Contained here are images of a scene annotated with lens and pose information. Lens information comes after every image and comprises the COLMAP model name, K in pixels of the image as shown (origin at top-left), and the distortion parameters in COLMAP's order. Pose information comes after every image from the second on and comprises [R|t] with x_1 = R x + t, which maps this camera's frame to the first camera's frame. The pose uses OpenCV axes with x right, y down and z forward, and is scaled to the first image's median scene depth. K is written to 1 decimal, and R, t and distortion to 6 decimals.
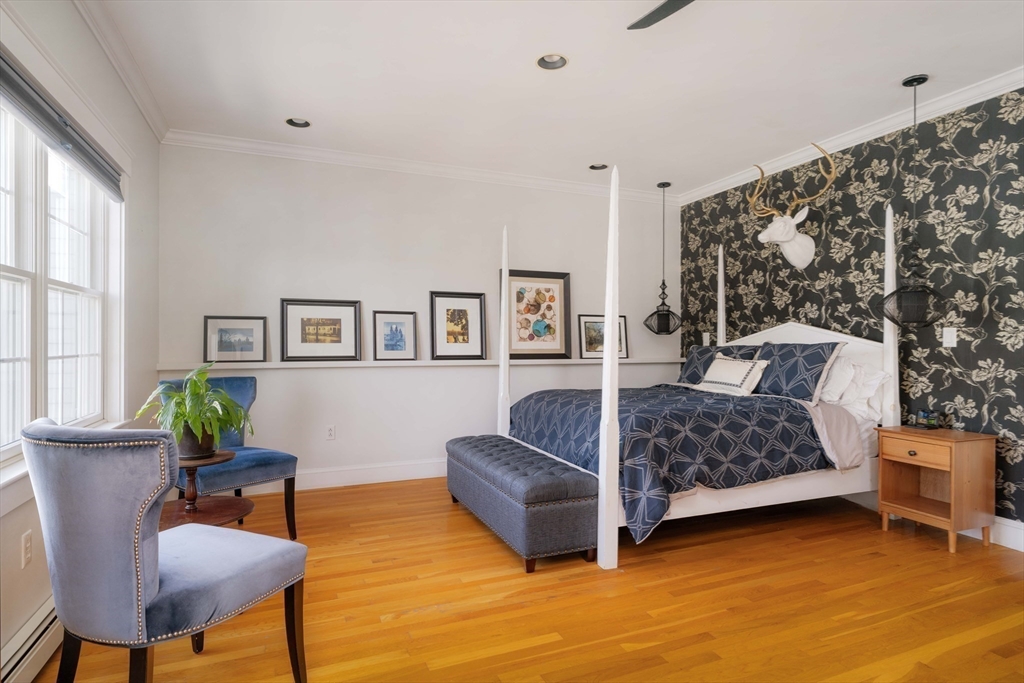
lens RADIAL K [[552.6, 0, 512.0], [0, 552.6, 341.5], [0, 0, 1]] dist [0.000029, -0.000044]
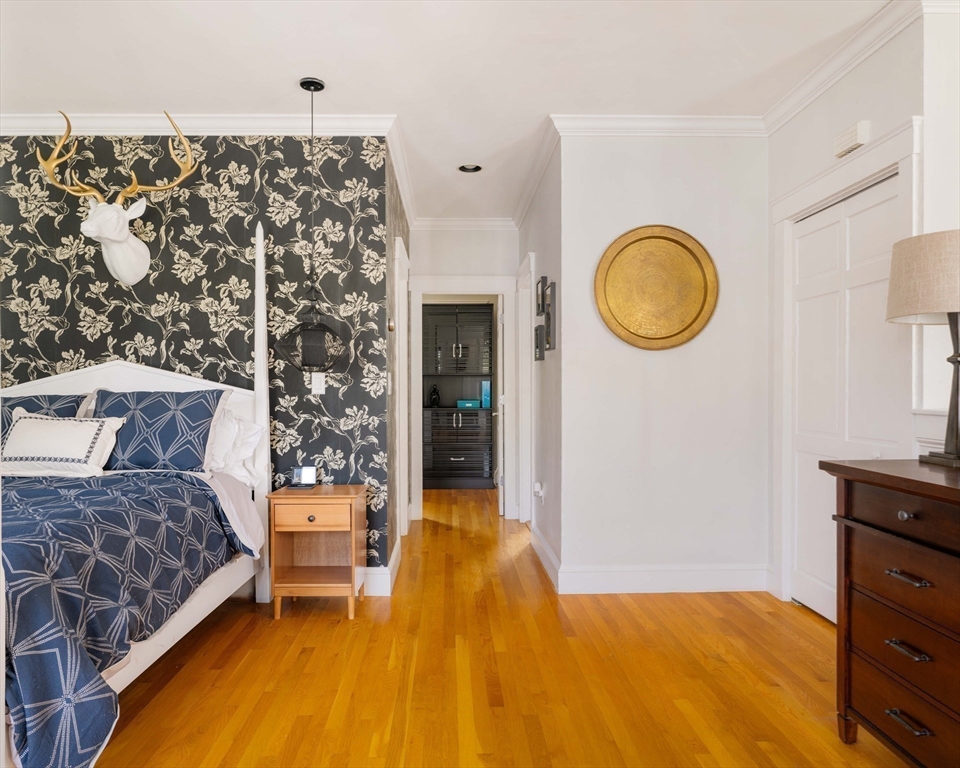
lens RADIAL K [[672.6, 0, 476.7], [0, 672.6, 392.4], [0, 0, 1]] dist [-0.007863, 0.000737]
pose [[0.359282, -0.006866, 0.933204, -0.137240], [0.001893, 0.999976, 0.006629, 0.000116], [-0.933227, -0.000615, 0.359286, 0.341026]]
